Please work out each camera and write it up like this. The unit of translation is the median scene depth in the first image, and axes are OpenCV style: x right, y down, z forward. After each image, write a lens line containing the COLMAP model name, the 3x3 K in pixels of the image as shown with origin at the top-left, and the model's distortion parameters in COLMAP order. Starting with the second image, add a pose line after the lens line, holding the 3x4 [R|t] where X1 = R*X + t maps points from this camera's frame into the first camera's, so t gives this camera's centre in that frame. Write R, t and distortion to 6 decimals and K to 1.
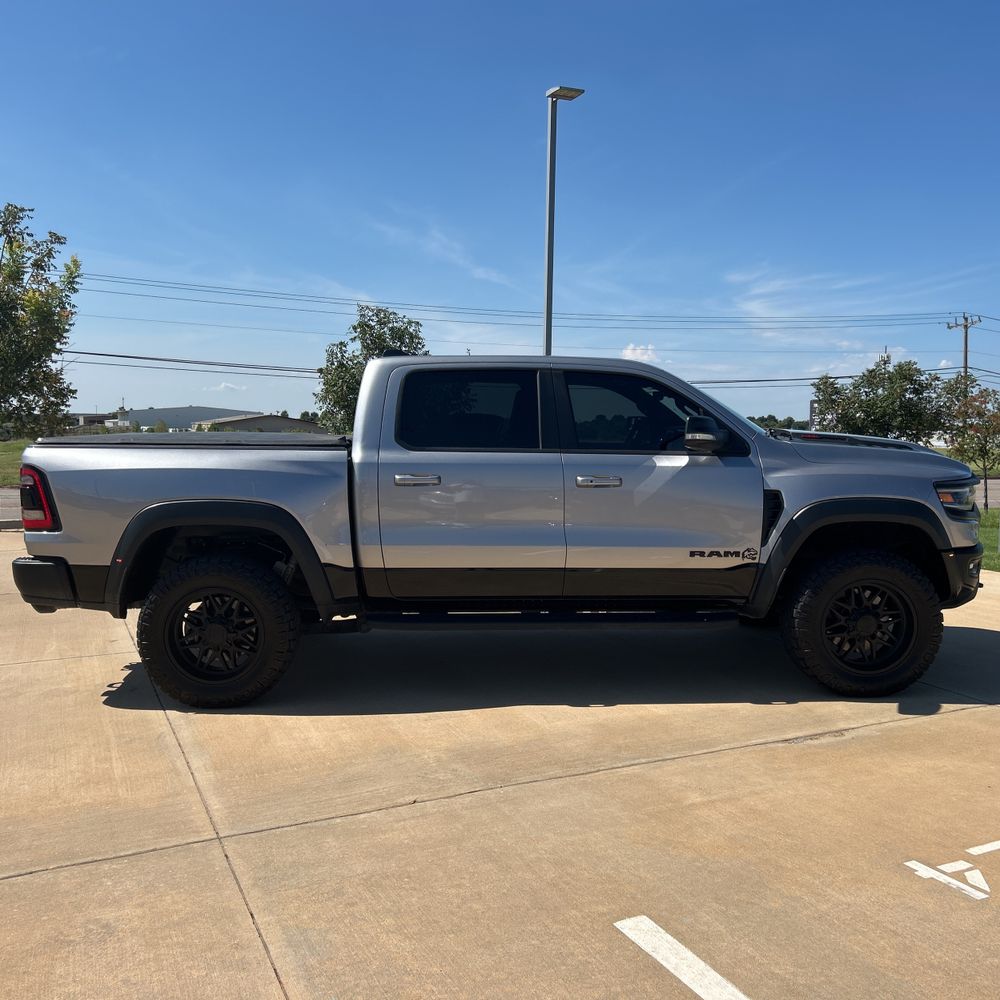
lens RADIAL K [[1021.8, 0, 500.0], [0, 1021.8, 500.0], [0, 0, 1]] dist [0.037460, -0.031323]
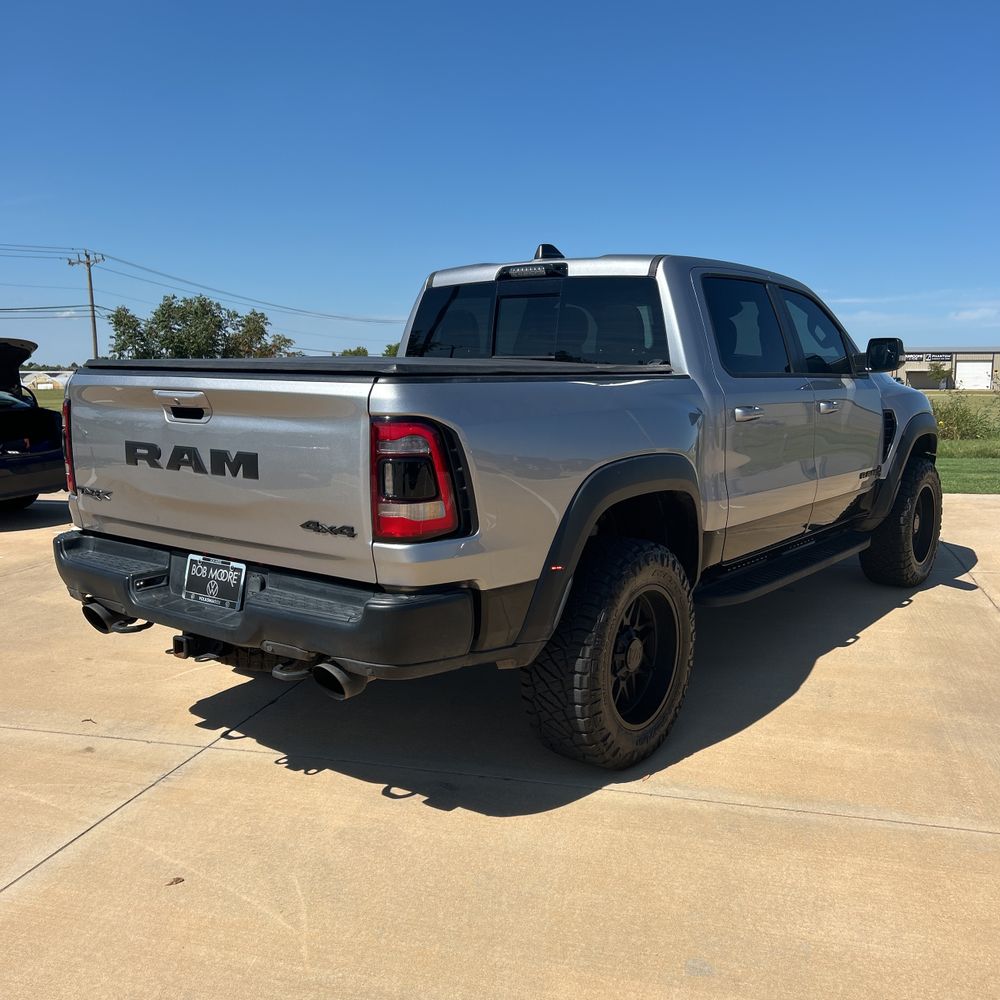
lens RADIAL K [[1000.9, 0, 499.1], [0, 1000.9, 496.6], [0, 0, 1]] dist [0.126796, -0.233543]
pose [[0.639089, -0.103916, 0.762080, -0.813871], [0.060737, 0.994555, 0.084682, -0.033898], [-0.766731, -0.007833, 0.641921, 0.625253]]
